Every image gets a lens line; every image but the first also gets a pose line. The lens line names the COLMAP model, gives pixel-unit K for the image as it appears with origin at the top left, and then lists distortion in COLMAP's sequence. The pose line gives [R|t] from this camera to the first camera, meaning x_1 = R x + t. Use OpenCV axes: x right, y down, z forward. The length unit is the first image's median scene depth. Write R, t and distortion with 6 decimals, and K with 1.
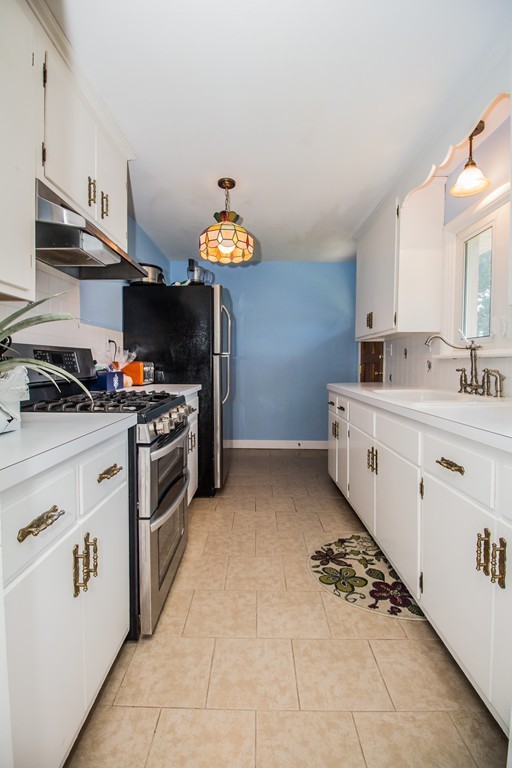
lens RADIAL K [[356.3, 0, 246.1], [0, 356.3, 376.2], [0, 0, 1]] dist [-0.001006, -0.011199]
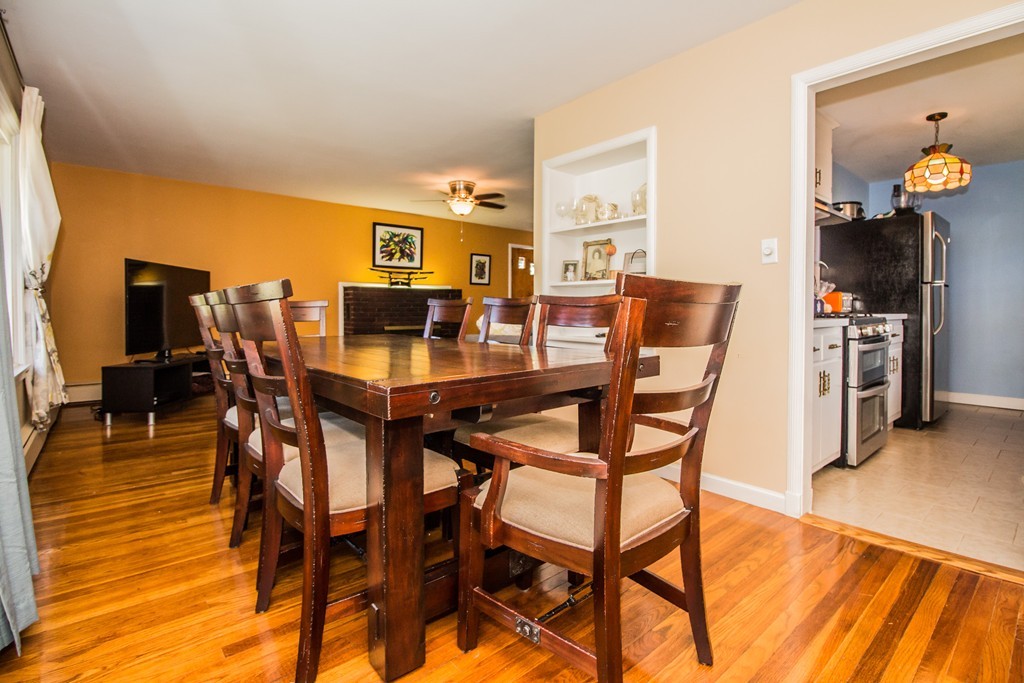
lens RADIAL K [[486.7, 0, 518.9], [0, 486.7, 313.7], [0, 0, 1]] dist [-0.000667, -0.012106]
pose [[0.678822, 0.004577, -0.734288, 0.193624], [-0.024760, 0.999555, -0.016659, 0.106378], [0.733885, 0.029489, 0.678633, -1.055238]]
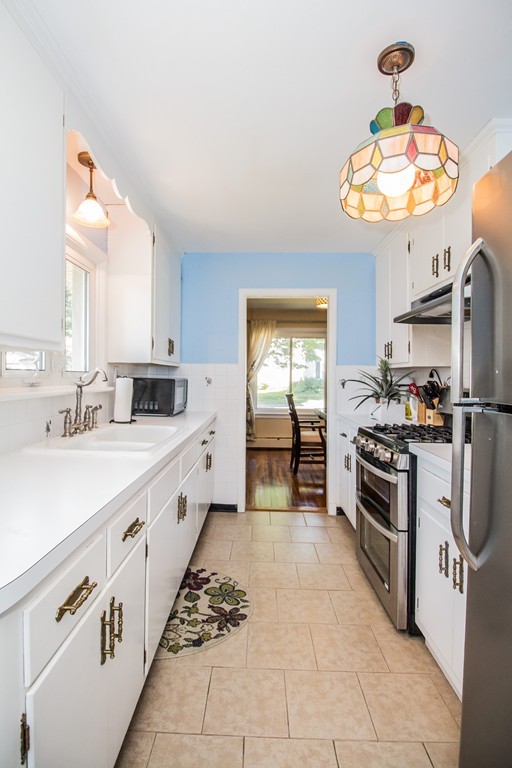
lens RADIAL K [[365.1, 0, 250.4], [0, 365.1, 368.6], [0, 0, 1]] dist [-0.000667, -0.012106]
pose [[-0.999920, -0.011925, -0.004302, 0.188066], [-0.011984, 0.999830, 0.014036, -0.139317], [0.004134, 0.014087, -0.999892, 1.953966]]
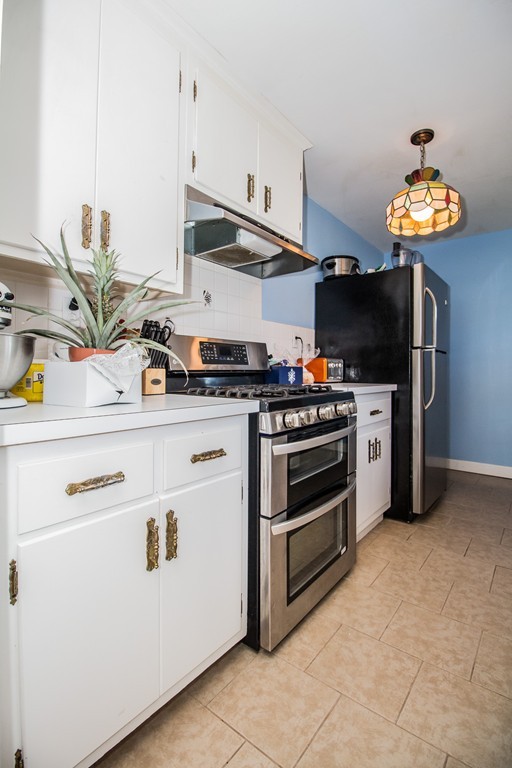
lens RADIAL K [[359.4, 0, 246.3], [0, 359.4, 371.2], [0, 0, 1]] dist [-0.000229, -0.010725]
pose [[0.790152, 0.000454, -0.612911, 0.166987], [-0.024407, 0.999230, -0.030725, 0.039887], [0.612425, 0.039237, 0.789554, 0.162529]]
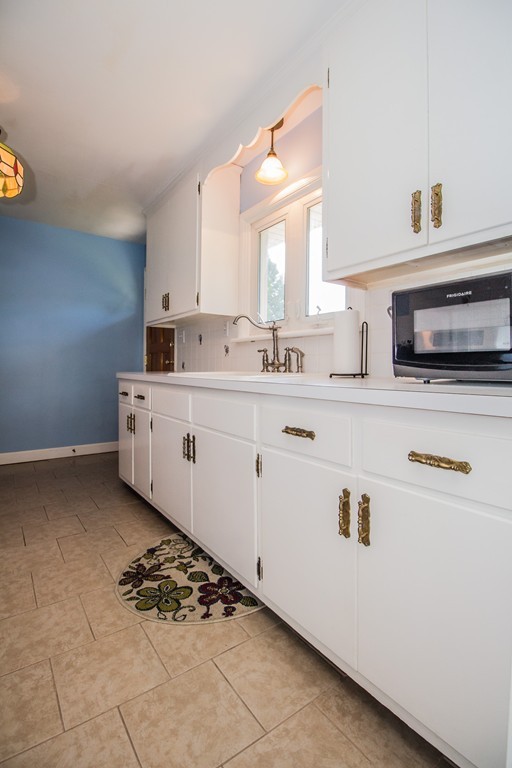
lens RADIAL K [[365.1, 0, 250.4], [0, 365.1, 368.6], [0, 0, 1]] dist [-0.000667, -0.012106]
pose [[0.800943, 0.000923, 0.598739, -0.066387], [0.014569, 0.999673, -0.021031, 0.060434], [-0.598563, 0.025568, 0.800668, 0.178670]]
